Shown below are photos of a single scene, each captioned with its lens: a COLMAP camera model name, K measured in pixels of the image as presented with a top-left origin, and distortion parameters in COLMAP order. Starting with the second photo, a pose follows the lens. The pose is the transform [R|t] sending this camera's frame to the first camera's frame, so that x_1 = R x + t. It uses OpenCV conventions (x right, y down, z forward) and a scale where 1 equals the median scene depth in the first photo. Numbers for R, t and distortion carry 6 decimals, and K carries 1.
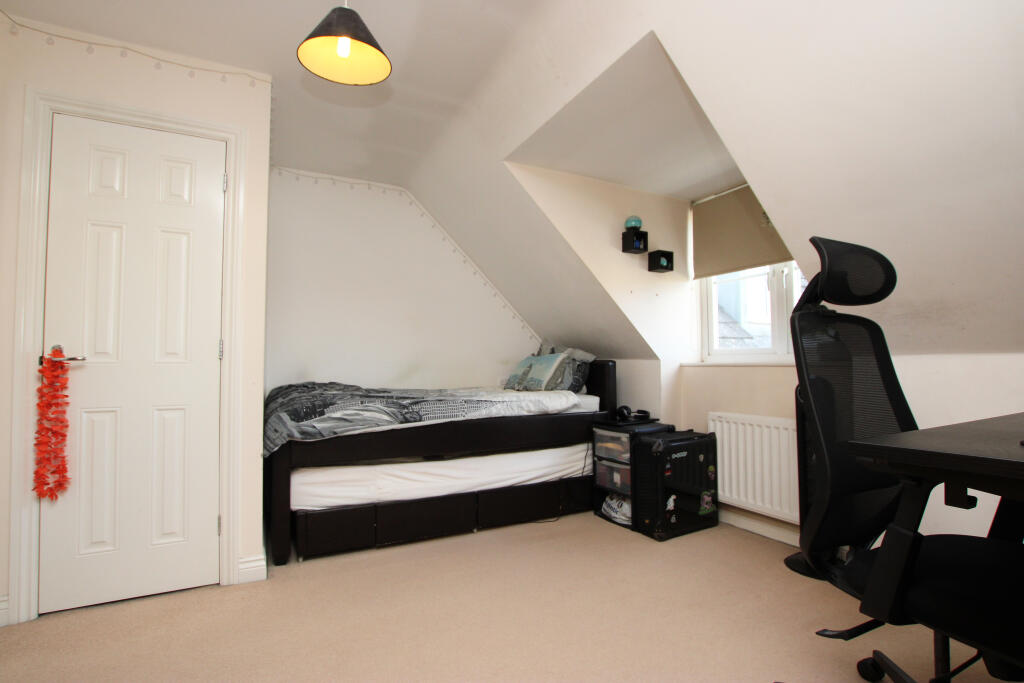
lens RADIAL K [[465.7, 0, 489.3], [0, 465.7, 343.5], [0, 0, 1]] dist [-0.126976, 0.000115]
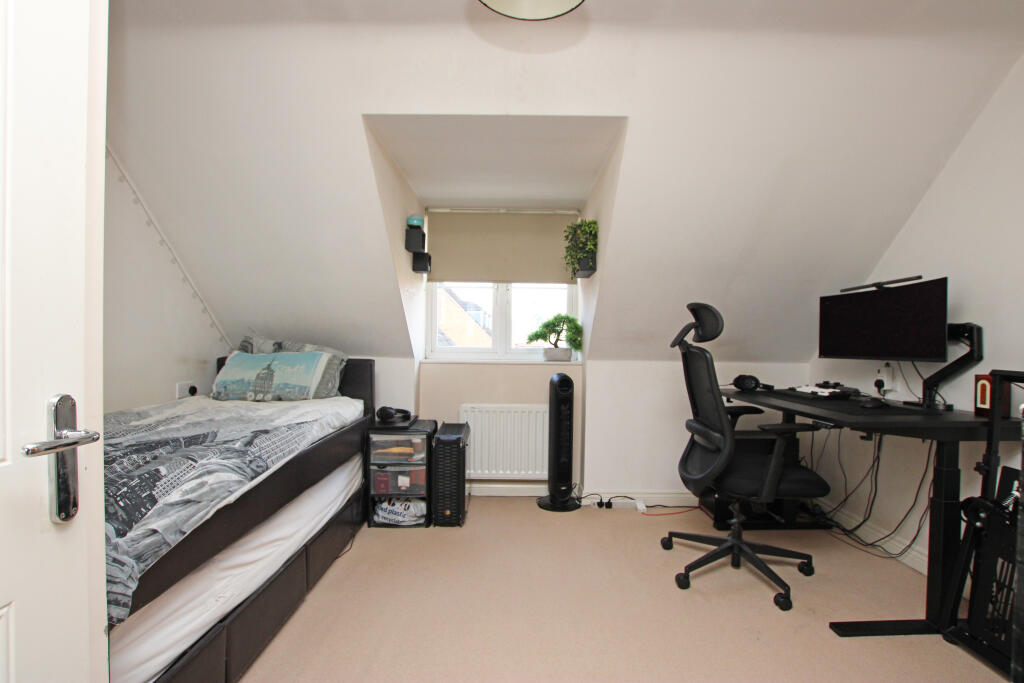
lens RADIAL K [[465.7, 0, 489.3], [0, 465.7, 343.5], [0, 0, 1]] dist [-0.126976, 0.000115]
pose [[0.431161, -0.004182, 0.902265, -0.525784], [-0.046568, 0.998553, 0.026881, -0.035691], [-0.901072, -0.053607, 0.430343, 0.423839]]
